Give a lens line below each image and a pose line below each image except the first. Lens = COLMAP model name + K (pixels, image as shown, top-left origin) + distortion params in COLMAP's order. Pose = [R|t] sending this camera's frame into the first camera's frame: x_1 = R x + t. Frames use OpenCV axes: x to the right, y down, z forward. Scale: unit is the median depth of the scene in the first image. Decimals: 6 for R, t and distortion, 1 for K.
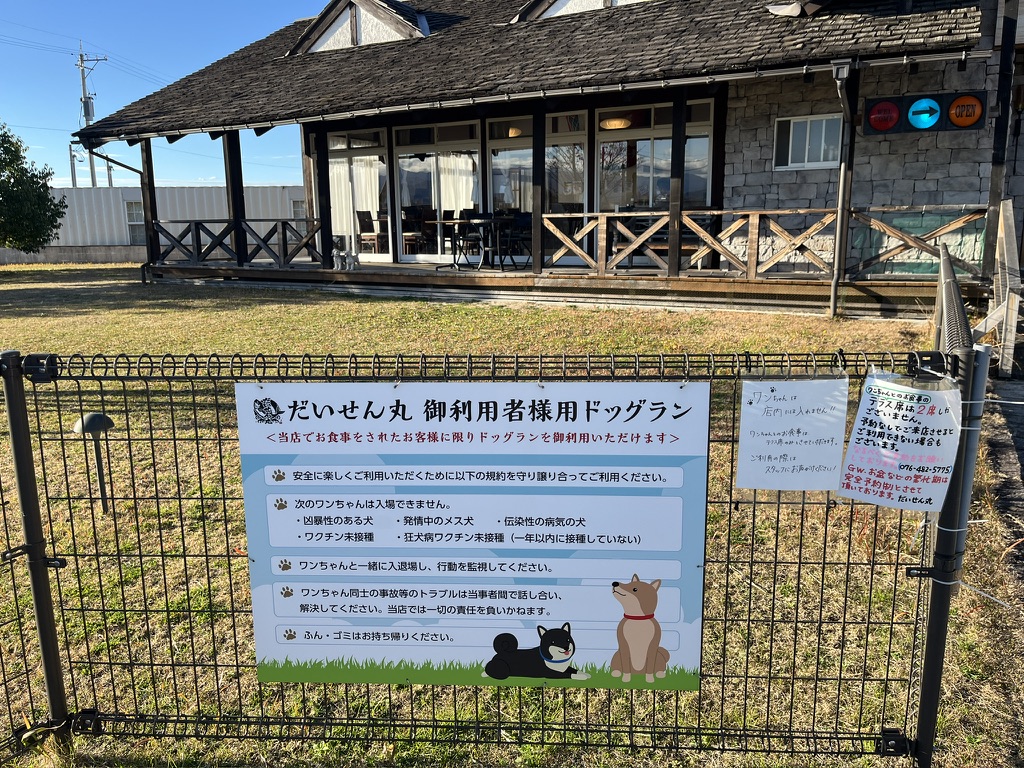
lens RADIAL K [[776.0, 0, 512.3], [0, 776.0, 390.1], [0, 0, 1]] dist [0.023687, -0.008603]
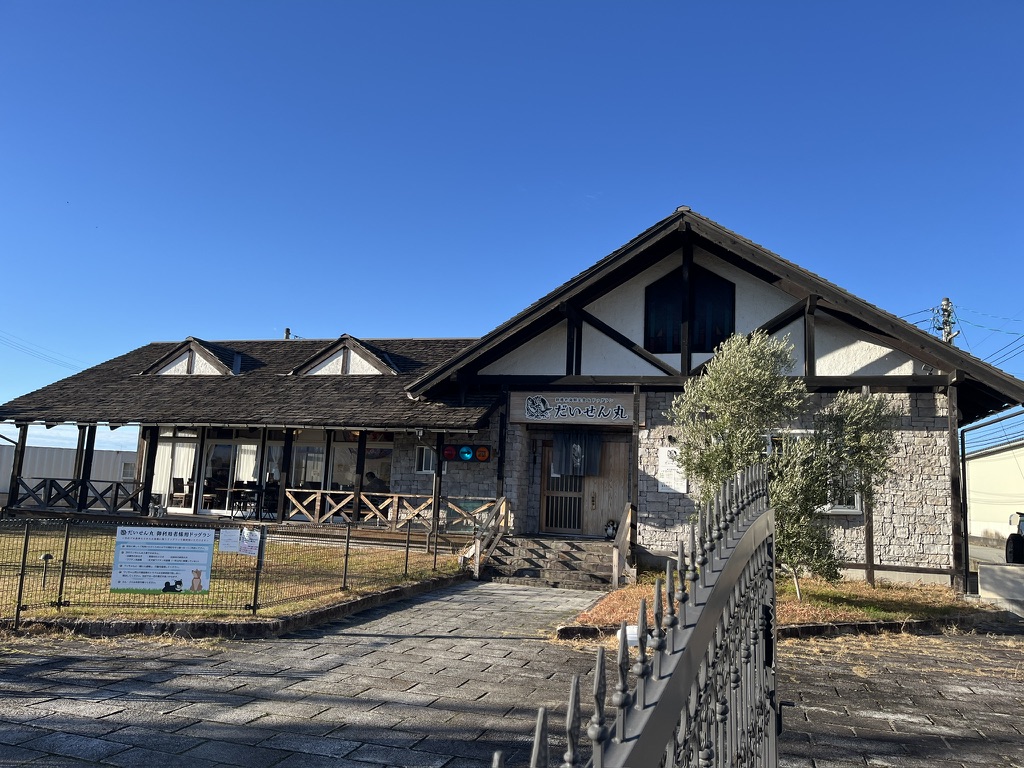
lens RADIAL K [[776.0, 0, 512.3], [0, 776.0, 390.1], [0, 0, 1]] dist [0.023687, -0.008603]
pose [[0.978401, 0.082674, 0.189461, 0.182585], [-0.014176, 0.941215, -0.337510, 0.136116], [-0.206227, 0.327535, 0.922058, -0.734448]]
